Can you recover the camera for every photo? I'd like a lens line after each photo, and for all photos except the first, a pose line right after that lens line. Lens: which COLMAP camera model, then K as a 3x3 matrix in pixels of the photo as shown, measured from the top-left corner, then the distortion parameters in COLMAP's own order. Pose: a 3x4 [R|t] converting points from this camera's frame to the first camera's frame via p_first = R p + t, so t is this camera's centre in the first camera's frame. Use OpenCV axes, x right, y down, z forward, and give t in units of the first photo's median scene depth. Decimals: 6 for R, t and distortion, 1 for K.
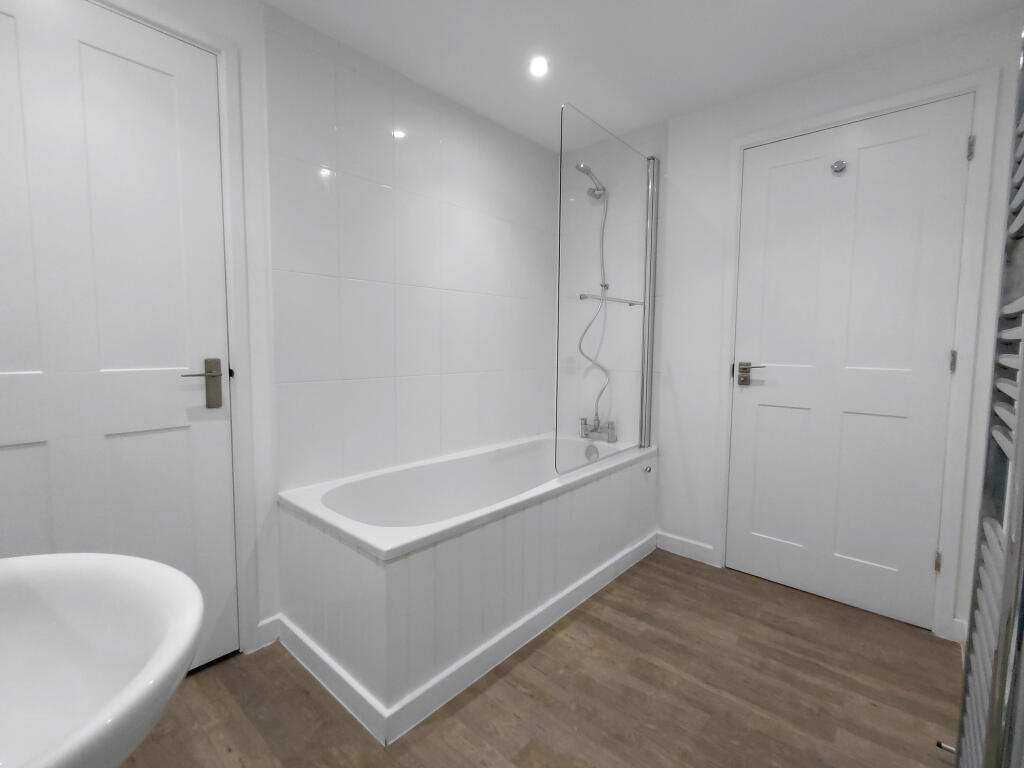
lens RADIAL K [[496.8, 0, 512.0], [0, 496.8, 384.0], [0, 0, 1]] dist [0.017724, -0.008627]
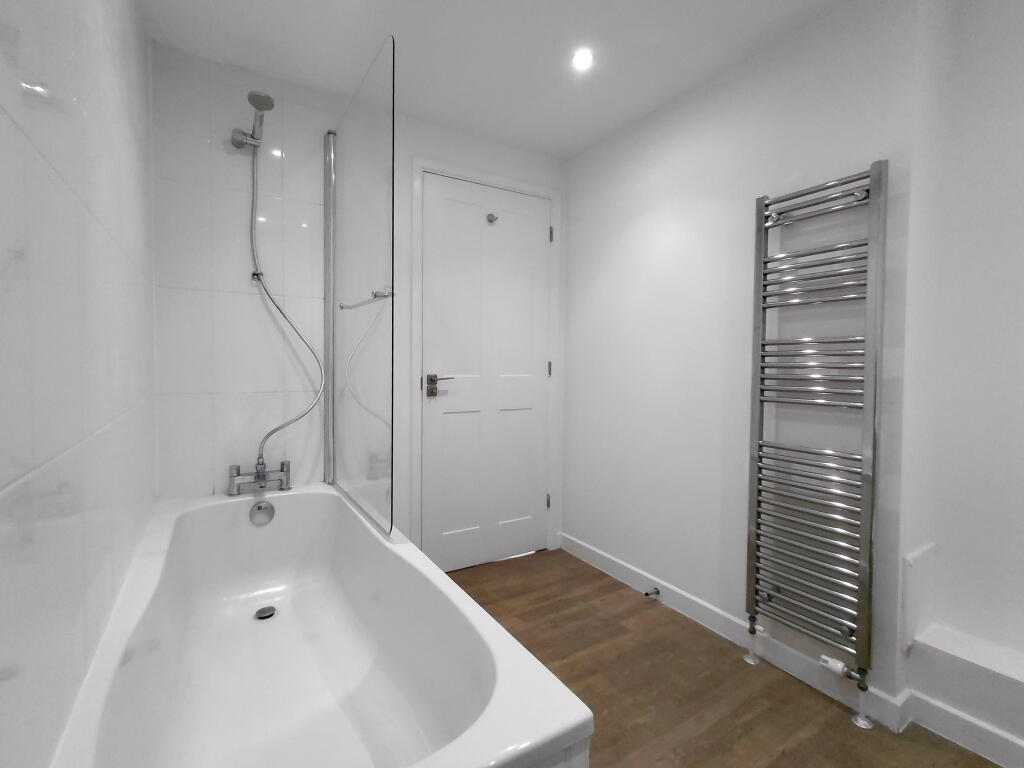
lens RADIAL K [[496.8, 0, 512.0], [0, 496.8, 384.0], [0, 0, 1]] dist [0.017724, -0.008627]
pose [[0.257932, -0.045999, 0.965068, -0.525205], [0.079751, 0.996471, 0.026180, -0.039318], [-0.962866, 0.070213, 0.260690, 0.590188]]
